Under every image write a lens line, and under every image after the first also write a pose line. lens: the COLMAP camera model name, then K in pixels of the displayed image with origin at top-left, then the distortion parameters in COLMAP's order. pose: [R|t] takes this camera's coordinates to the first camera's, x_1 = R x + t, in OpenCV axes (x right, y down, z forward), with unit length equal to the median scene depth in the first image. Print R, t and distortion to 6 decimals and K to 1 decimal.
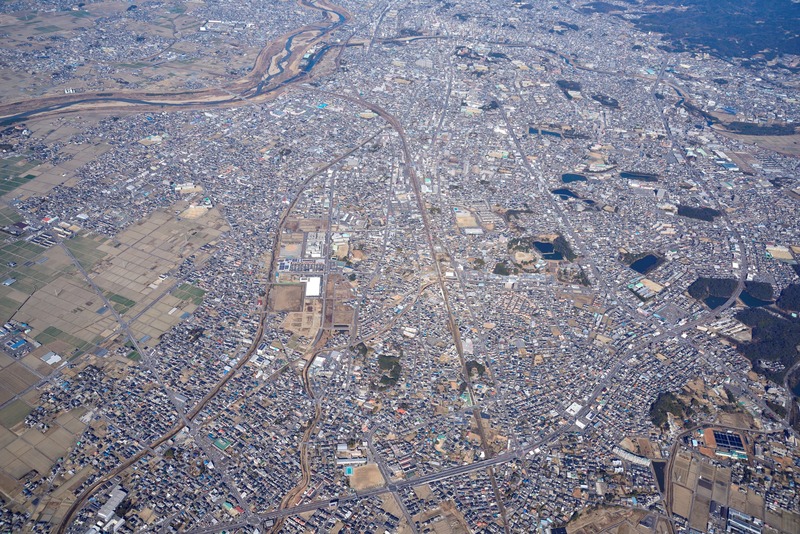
lens RADIAL K [[786.5, 0, 391.6], [0, 786.5, 268.5], [0, 0, 1]] dist [-0.122938, 0.311206]
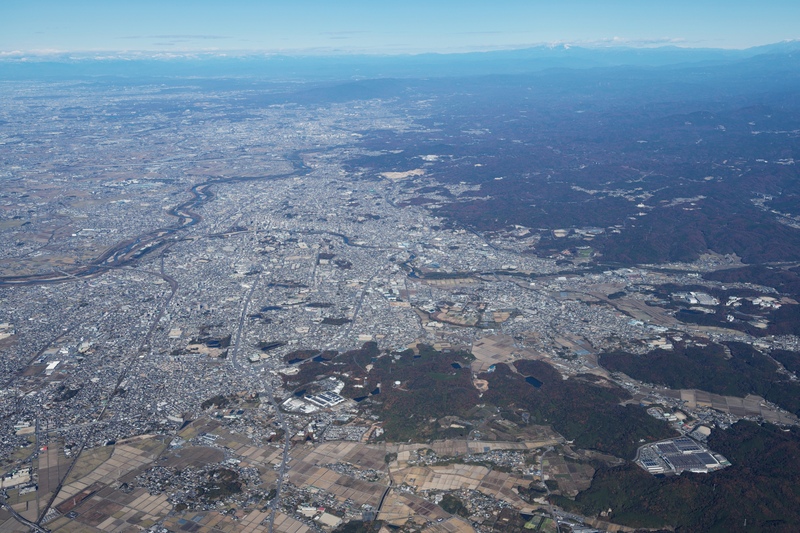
lens RADIAL K [[949.6, 0, 424.2], [0, 949.6, 267.2], [0, 0, 1]] dist [0.007700, 0.236085]
pose [[0.997877, -0.060204, -0.024826, 0.655390], [0.051161, 0.960619, -0.273119, 0.364237], [0.040291, 0.271269, 0.961660, -0.864749]]
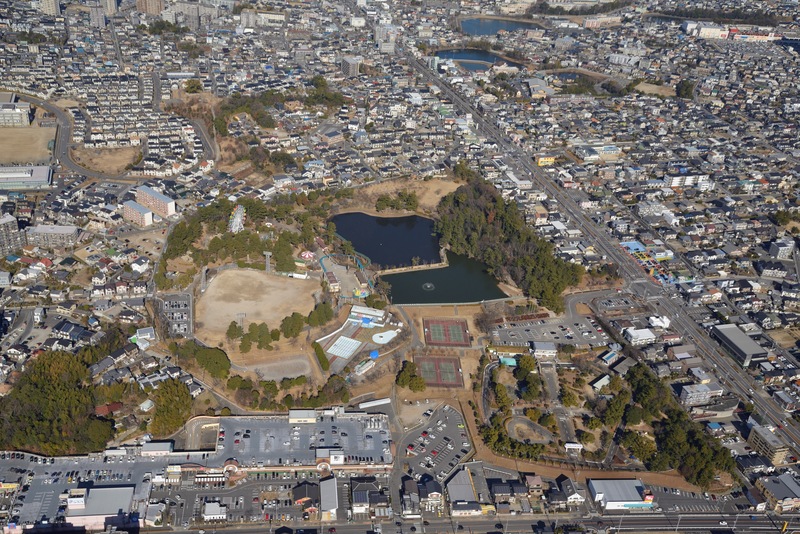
lens RADIAL K [[949.6, 0, 424.2], [0, 949.6, 267.7], [0, 0, 1]] dist [0.007700, 0.236085]
pose [[0.983610, -0.062594, 0.169096, 0.158698], [0.074309, 0.995189, -0.063859, -0.005750], [-0.164285, 0.075377, 0.983529, 0.753496]]
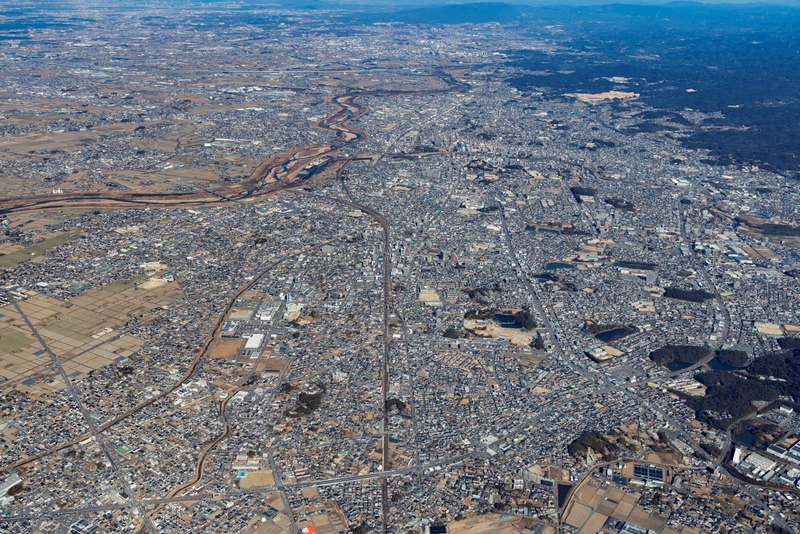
lens RADIAL K [[953.6, 0, 375.0], [0, 953.6, 266.6], [0, 0, 1]] dist [0.038833, -0.016213]
pose [[0.994278, 0.005736, -0.106669, 0.154862], [-0.029958, 0.973459, -0.226892, 0.172390], [0.102537, 0.228789, 0.968061, -0.148873]]
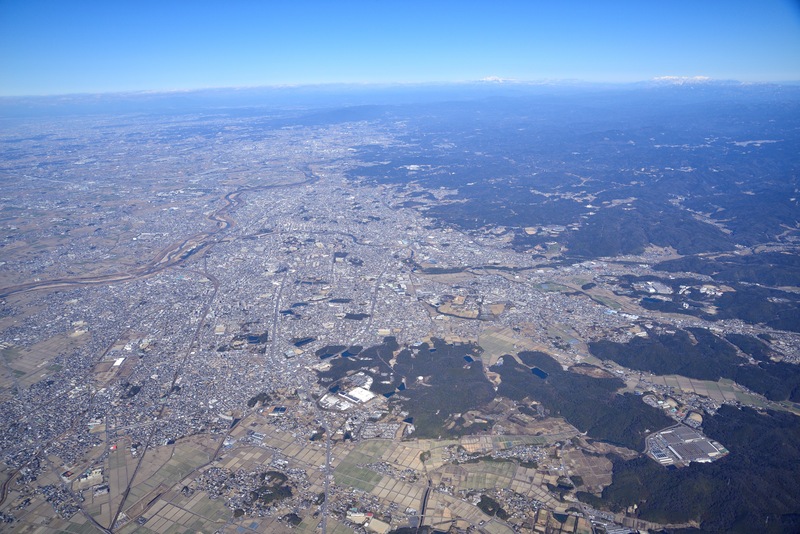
lens RADIAL K [[699.0, 0, 419.8], [0, 699.0, 246.0], [0, 0, 1]] dist [-0.158639, 0.138587]
pose [[0.996840, -0.077939, 0.015339, 0.555802], [0.079214, 0.960999, -0.264963, 0.218261], [0.005910, 0.265341, 0.964137, -0.608418]]
